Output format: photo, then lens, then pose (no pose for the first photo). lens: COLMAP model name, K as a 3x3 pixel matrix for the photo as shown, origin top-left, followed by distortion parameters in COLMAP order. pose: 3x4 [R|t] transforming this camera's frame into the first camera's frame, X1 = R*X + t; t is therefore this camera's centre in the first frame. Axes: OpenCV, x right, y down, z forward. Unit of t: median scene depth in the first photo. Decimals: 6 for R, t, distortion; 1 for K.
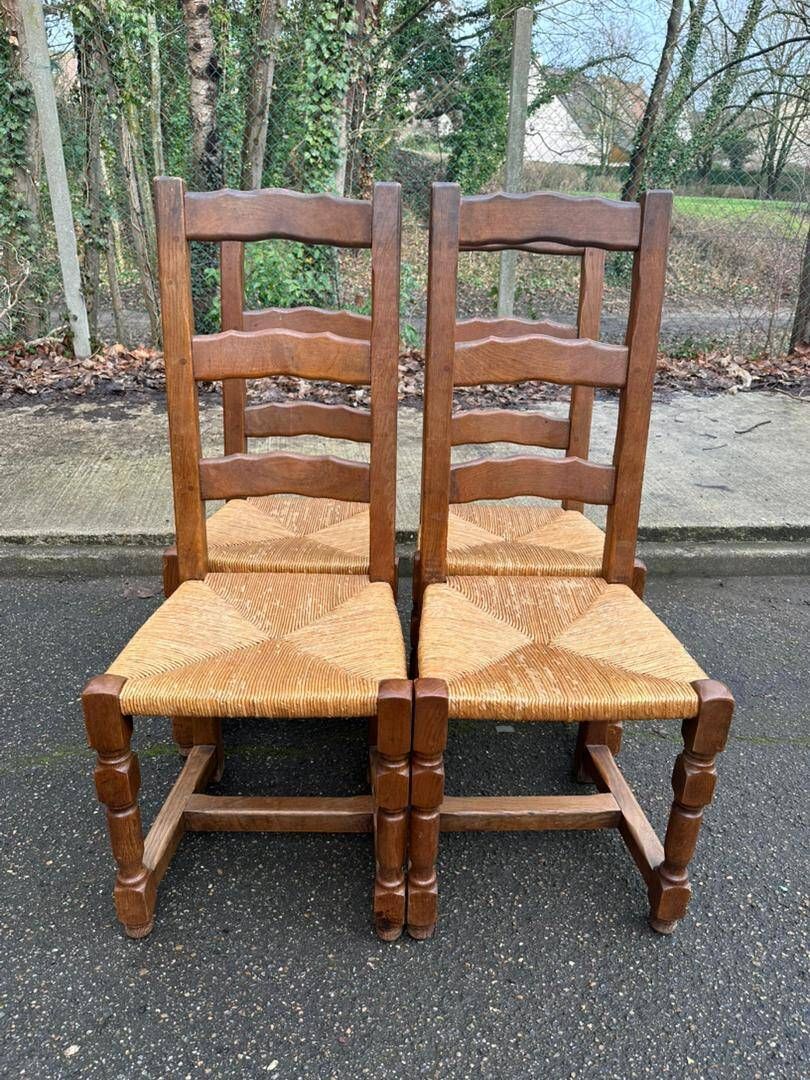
lens RADIAL K [[764.9, 0, 408.9], [0, 764.9, 542.4], [0, 0, 1]] dist [0.002006, -0.007331]
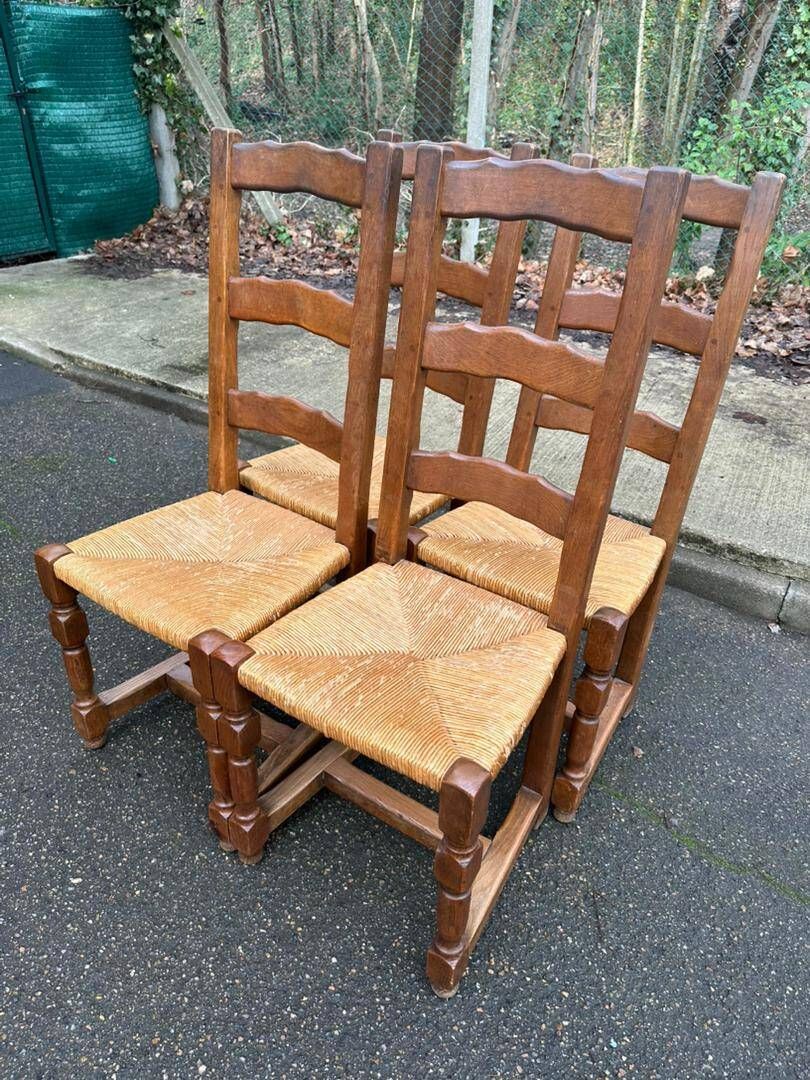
lens RADIAL K [[768.8, 0, 419.7], [0, 768.8, 543.4], [0, 0, 1]] dist [0.000741, -0.008973]
pose [[0.807378, 0.307937, -0.503305, 0.261498], [-0.249152, 0.951158, 0.182269, -0.074772], [0.534850, -0.021760, 0.844667, 0.088427]]
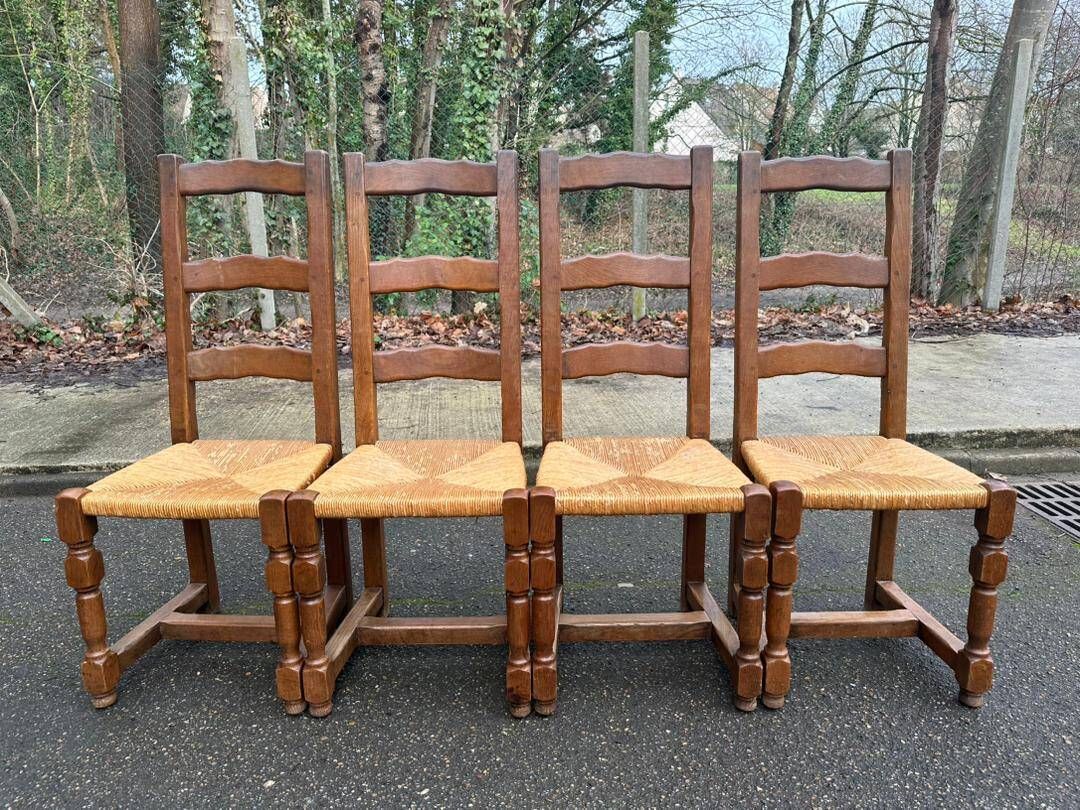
lens RADIAL K [[762.6, 0, 539.2], [0, 762.6, 393.4], [0, 0, 1]] dist [0.054421, -0.086084]
pose [[0.998517, -0.034205, -0.042361, 0.031276], [0.026252, 0.984075, -0.175807, 0.092892], [0.047700, 0.174434, 0.983513, -0.128570]]
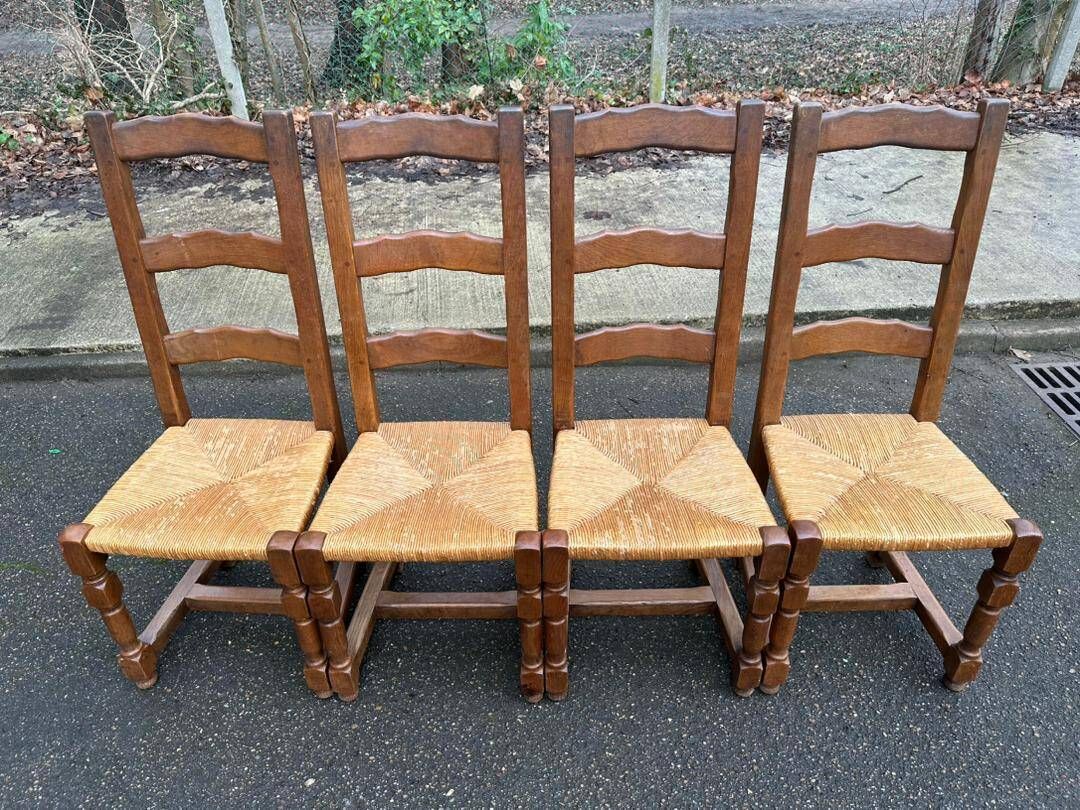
lens RADIAL K [[766.8, 0, 538.1], [0, 766.8, 399.5], [0, 0, 1]] dist [0.024894, -0.036846]
pose [[0.998226, -0.019722, -0.056183, 0.028334], [0.030490, 0.979768, 0.197799, -0.109714], [0.051146, -0.199161, 0.978631, -0.087316]]
